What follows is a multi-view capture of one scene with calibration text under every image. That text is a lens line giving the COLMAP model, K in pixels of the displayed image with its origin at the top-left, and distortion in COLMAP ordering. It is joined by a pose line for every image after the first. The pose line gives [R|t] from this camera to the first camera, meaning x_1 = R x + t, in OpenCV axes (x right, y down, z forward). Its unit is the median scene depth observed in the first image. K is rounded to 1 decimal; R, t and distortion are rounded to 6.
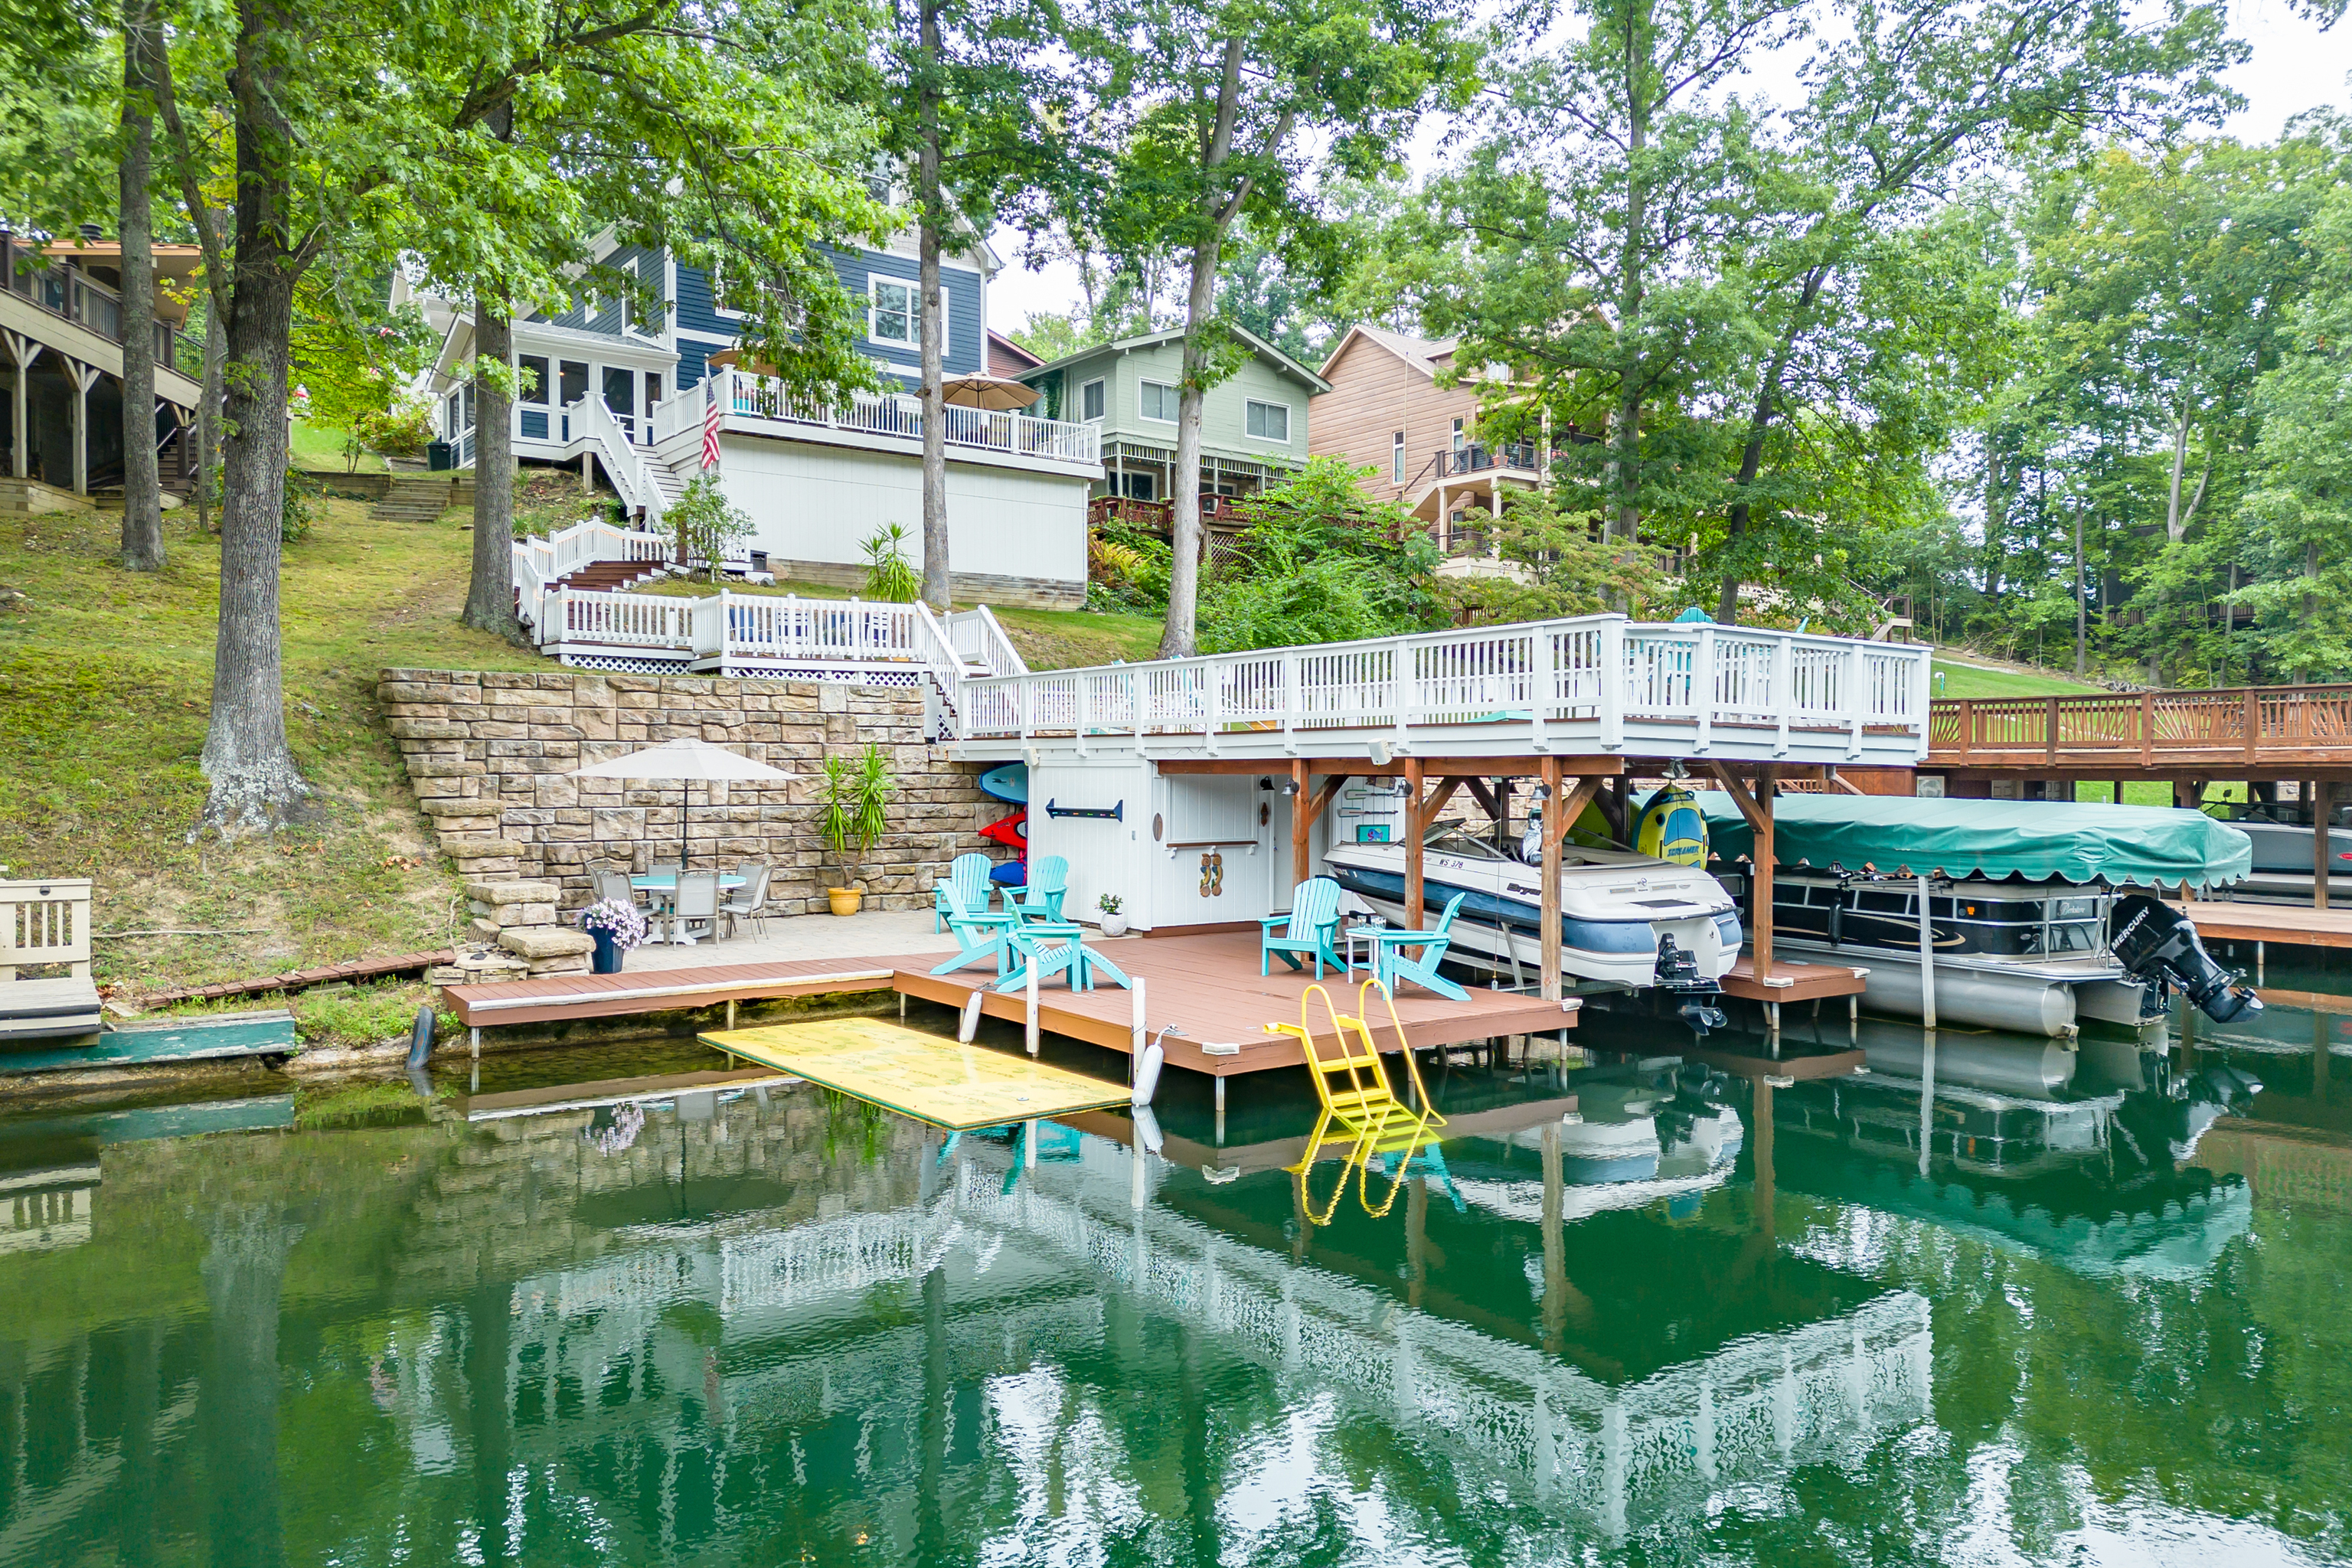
lens RADIAL K [[1614.7, 0, 1172.5], [0, 1614.7, 785.7], [0, 0, 1]] dist [0.054981, -0.050222]
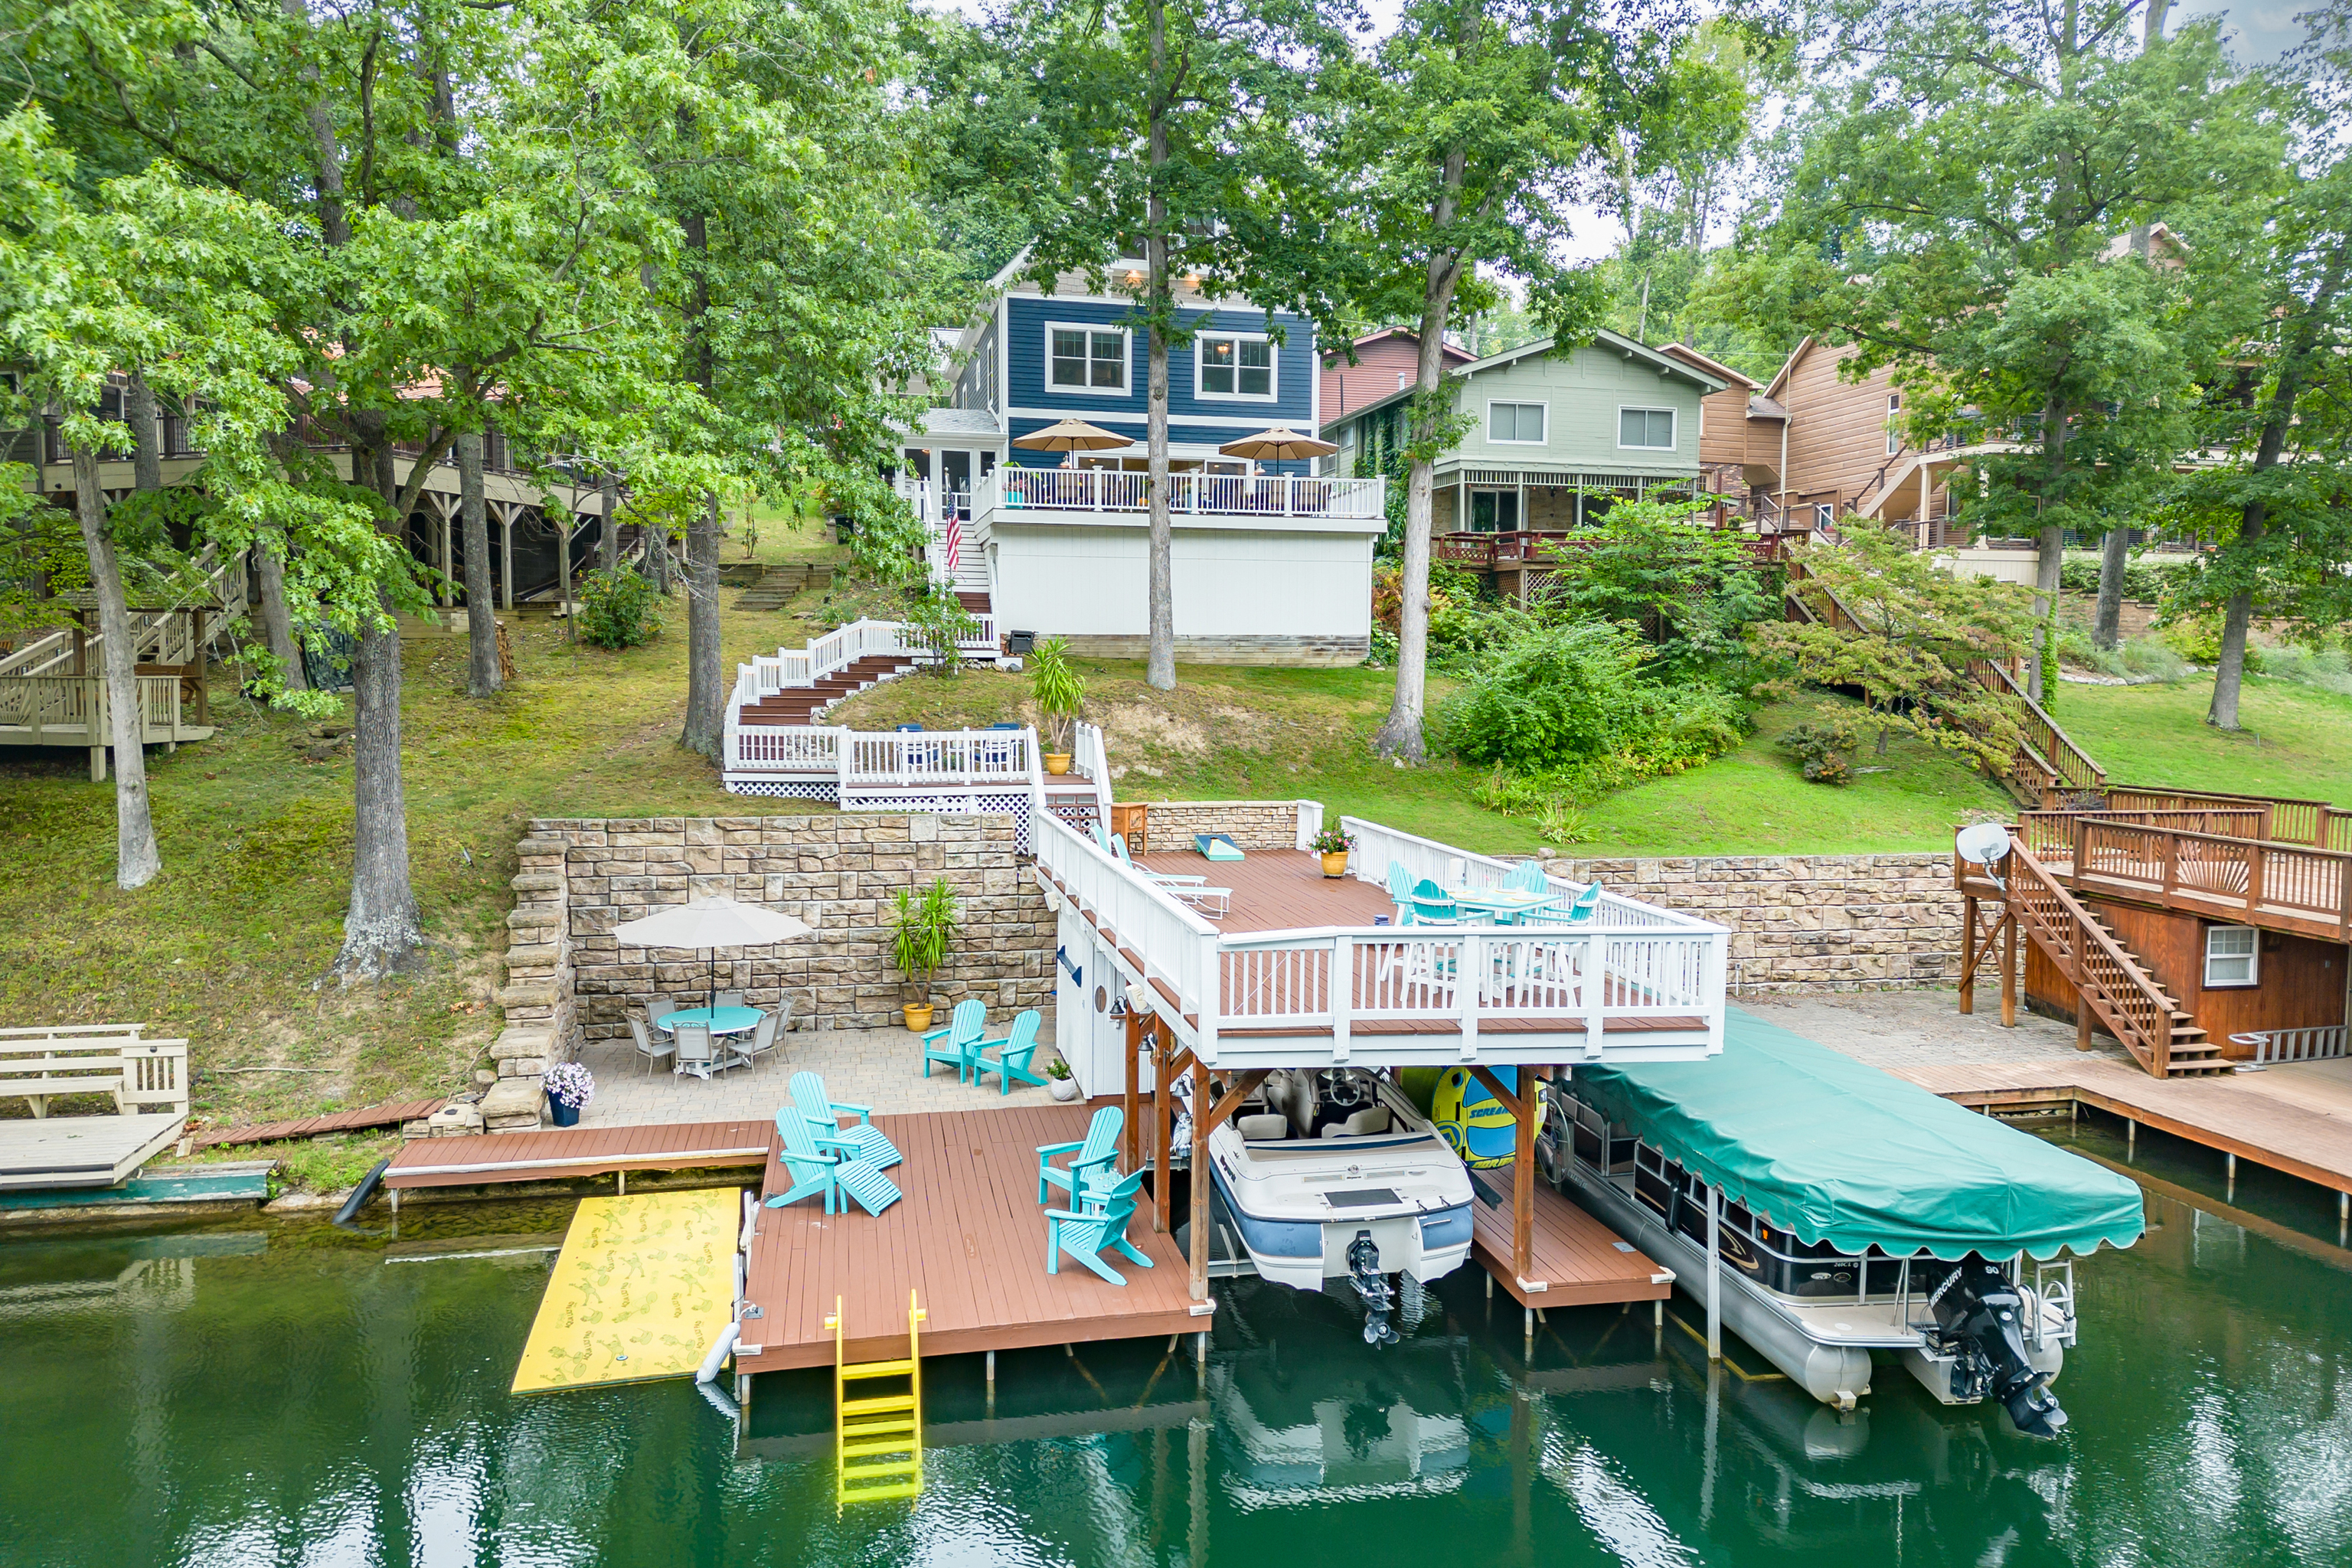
lens RADIAL K [[1614.7, 0, 1183.2], [0, 1614.7, 749.1], [0, 0, 1]] dist [0.054981, -0.050222]
pose [[0.920437, 0.021574, -0.390295, 0.411732], [-0.008878, 0.999372, 0.034303, -0.159556], [0.390790, -0.028109, 0.920051, 0.066985]]
